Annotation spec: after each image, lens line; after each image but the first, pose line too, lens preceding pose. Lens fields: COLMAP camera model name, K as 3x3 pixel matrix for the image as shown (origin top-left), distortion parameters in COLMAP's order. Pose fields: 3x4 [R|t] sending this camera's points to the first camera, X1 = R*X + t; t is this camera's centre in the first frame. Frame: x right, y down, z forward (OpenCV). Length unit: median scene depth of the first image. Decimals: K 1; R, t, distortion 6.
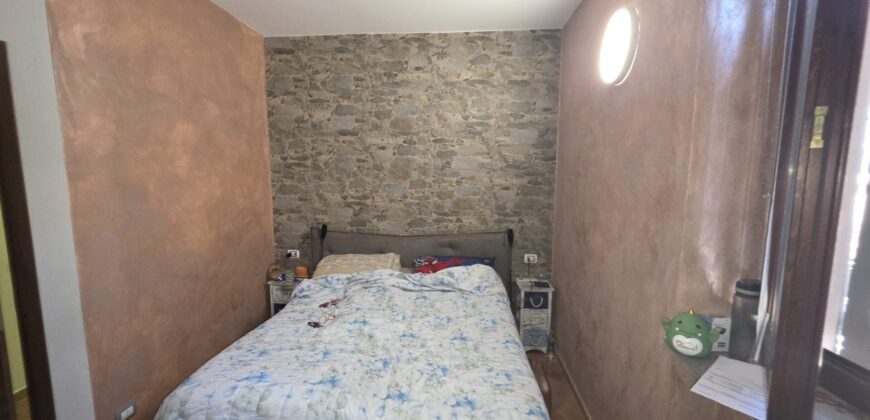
lens RADIAL K [[348.0, 0, 434.6], [0, 348.0, 208.6], [0, 0, 1]] dist [0.002271, -0.000573]
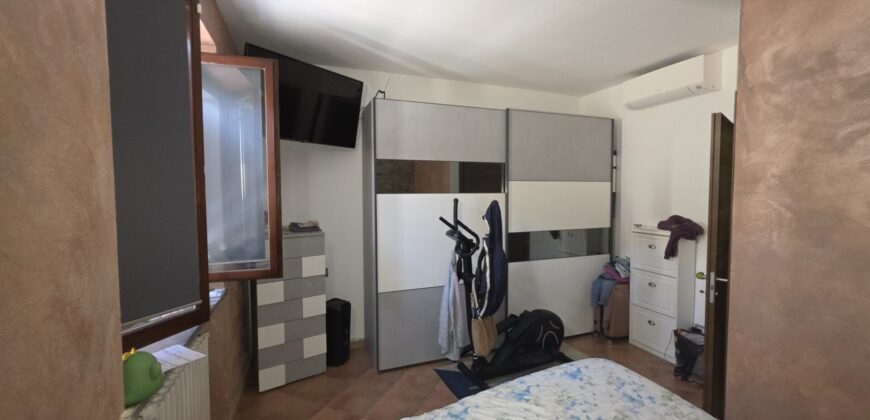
lens RADIAL K [[348.0, 0, 434.9], [0, 348.0, 208.0], [0, 0, 1]] dist [0.002271, -0.000573]
pose [[-0.897777, 0.024636, -0.439760, 0.323232], [-0.047952, 0.987033, 0.153190, -0.168051], [0.437832, 0.158618, -0.884954, 1.518669]]
